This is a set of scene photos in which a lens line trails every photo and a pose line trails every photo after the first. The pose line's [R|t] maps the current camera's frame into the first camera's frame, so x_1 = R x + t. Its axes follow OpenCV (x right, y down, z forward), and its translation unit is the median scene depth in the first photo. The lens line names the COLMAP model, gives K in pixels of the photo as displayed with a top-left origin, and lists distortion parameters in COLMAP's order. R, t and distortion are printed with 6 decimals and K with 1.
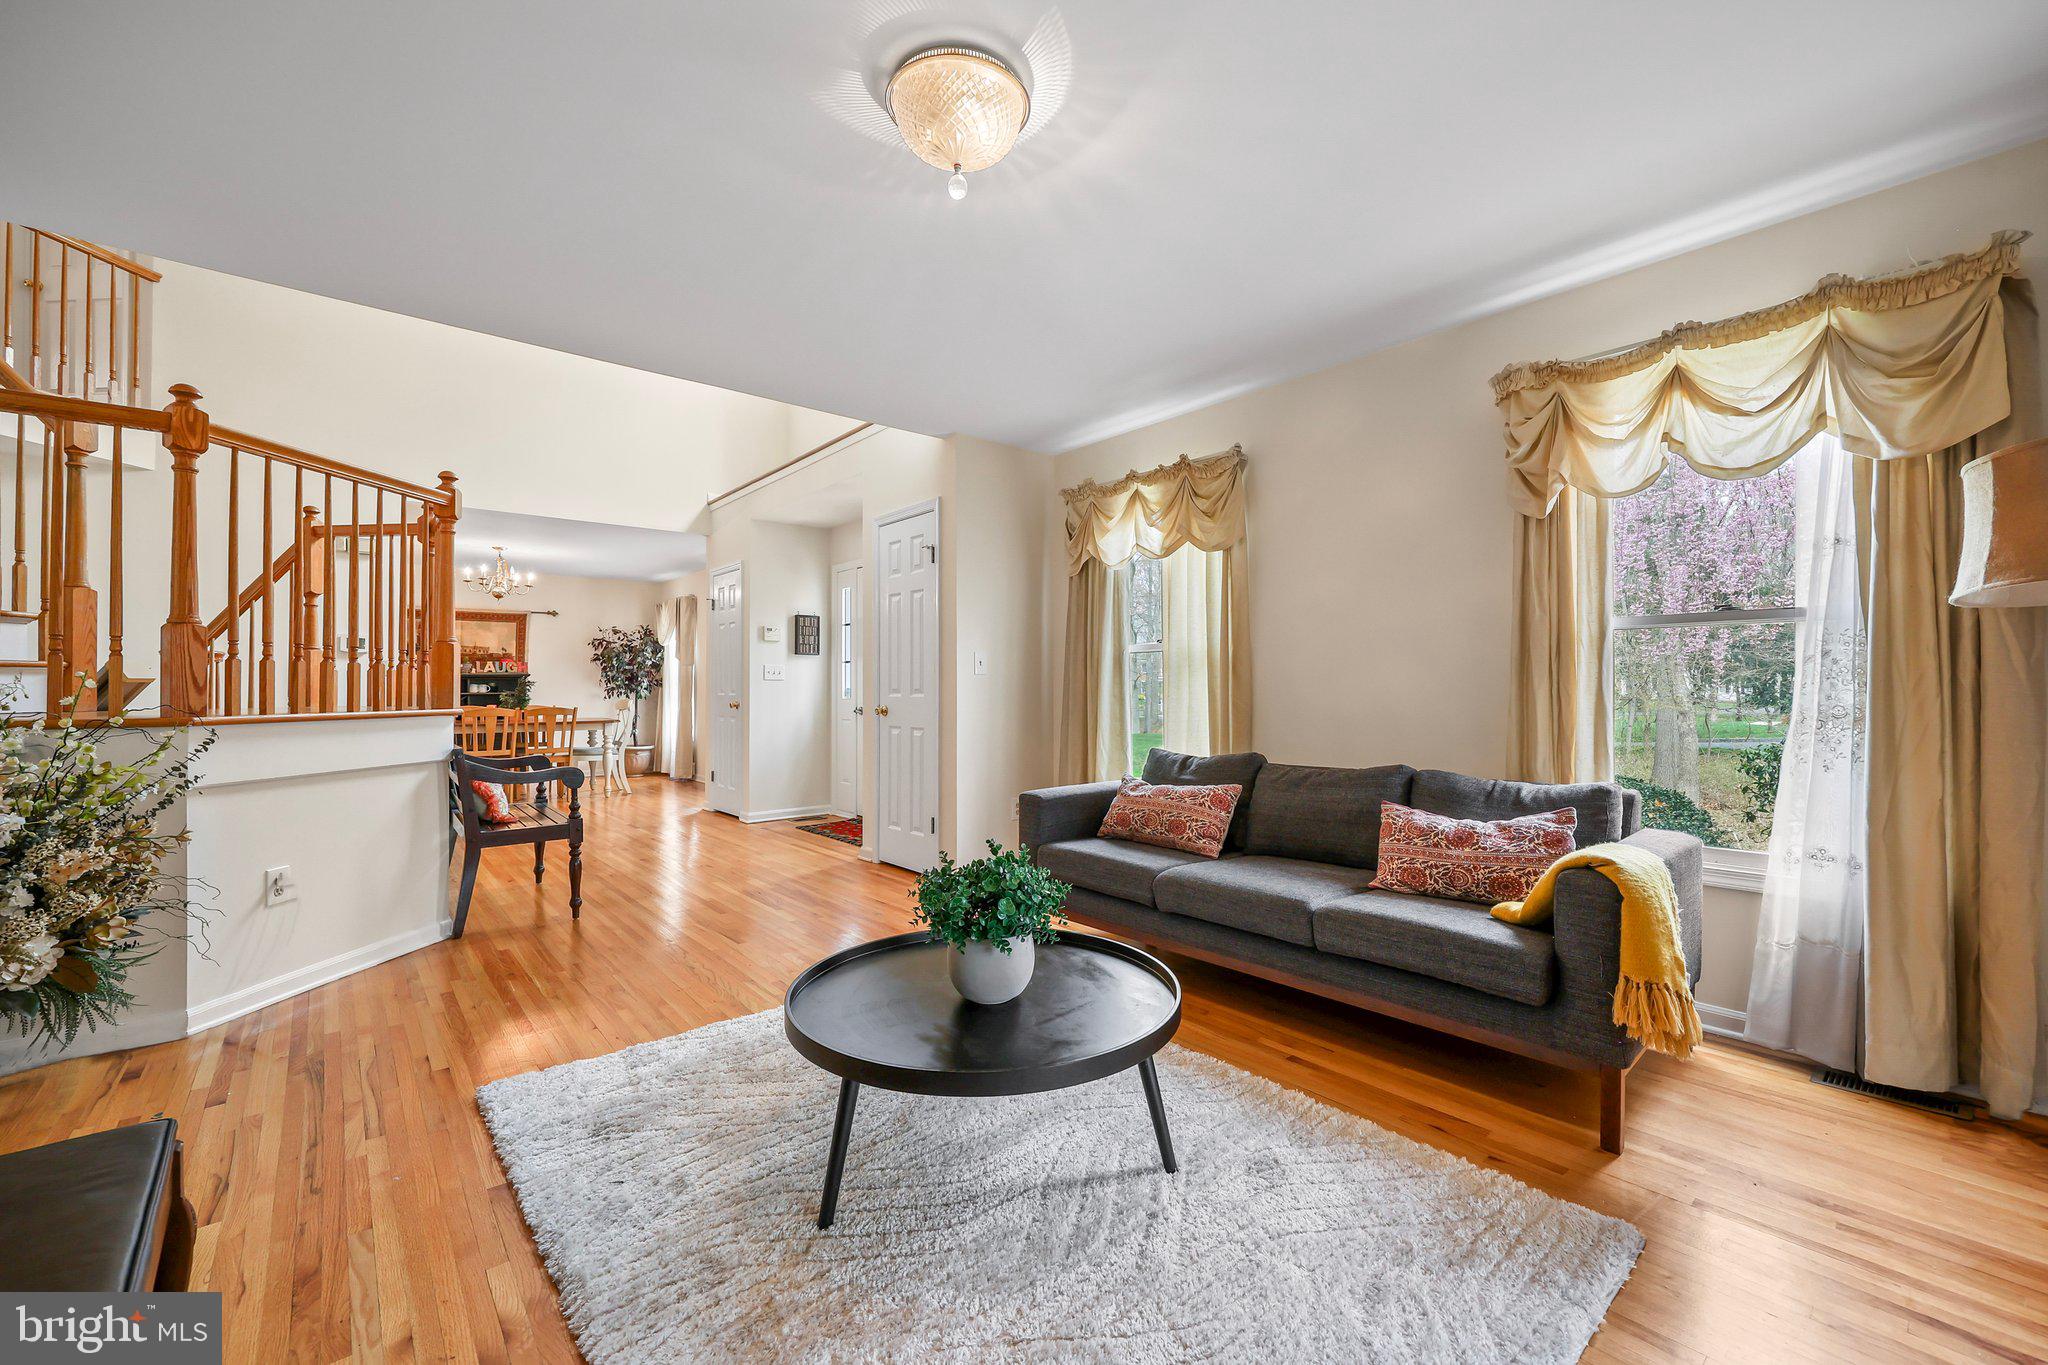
lens RADIAL K [[832.1, 0, 1026.3], [0, 832.1, 687.2], [0, 0, 1]] dist [-0.003858, 0.000221]
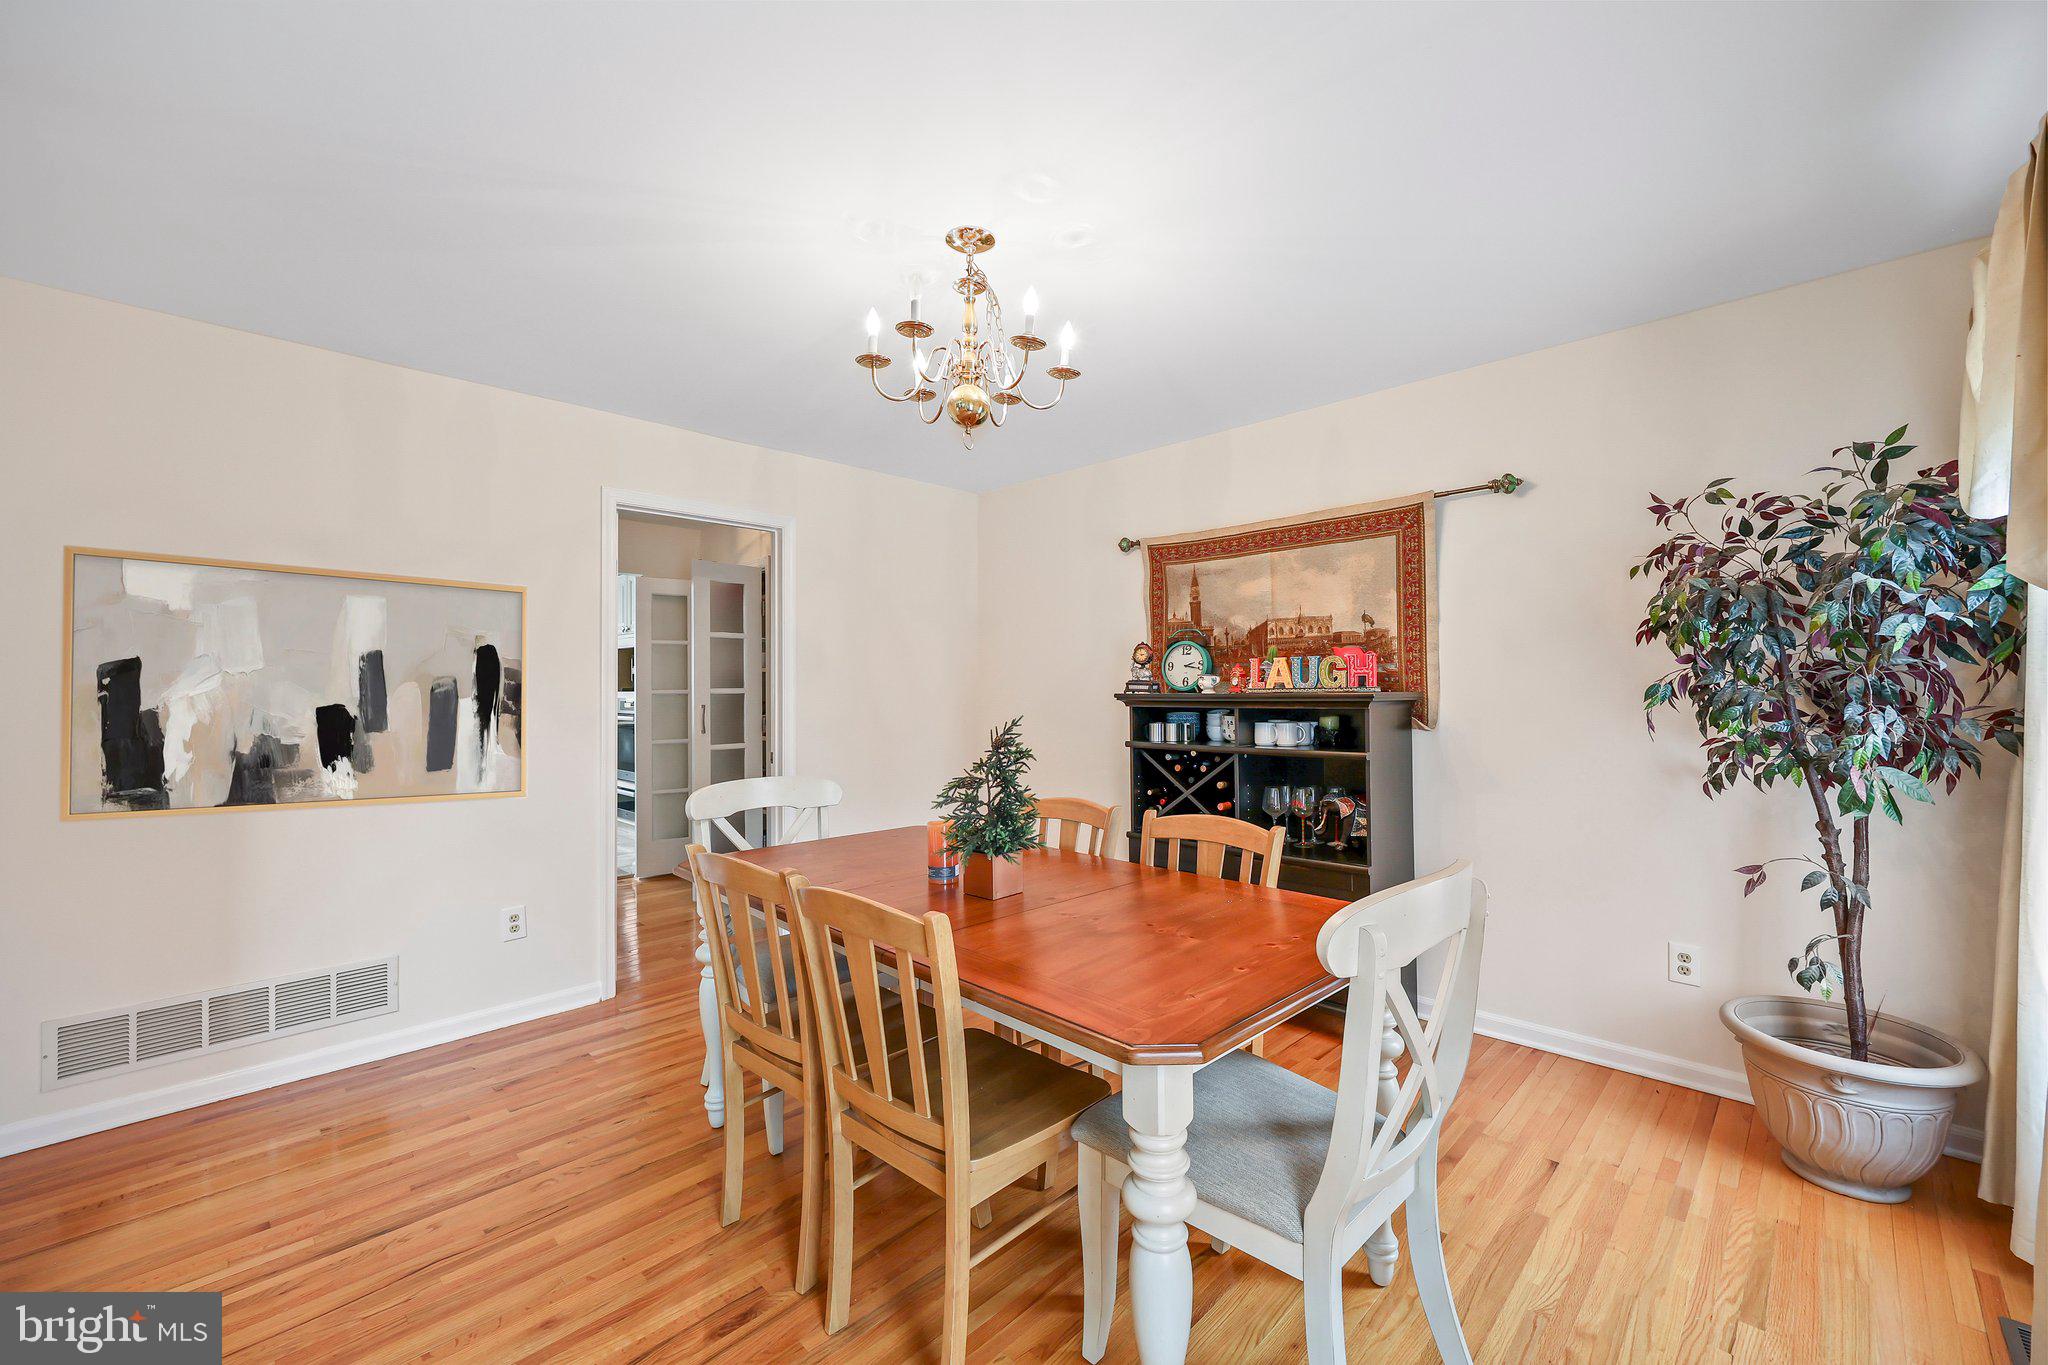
lens RADIAL K [[832.1, 0, 1030.2], [0, 832.1, 682.0], [0, 0, 1]] dist [-0.003858, 0.000221]
pose [[0.089334, -0.007235, -0.995975, -0.297667], [0.008979, 0.999939, -0.006459, -0.018584], [0.995961, -0.008366, 0.089394, 0.819721]]
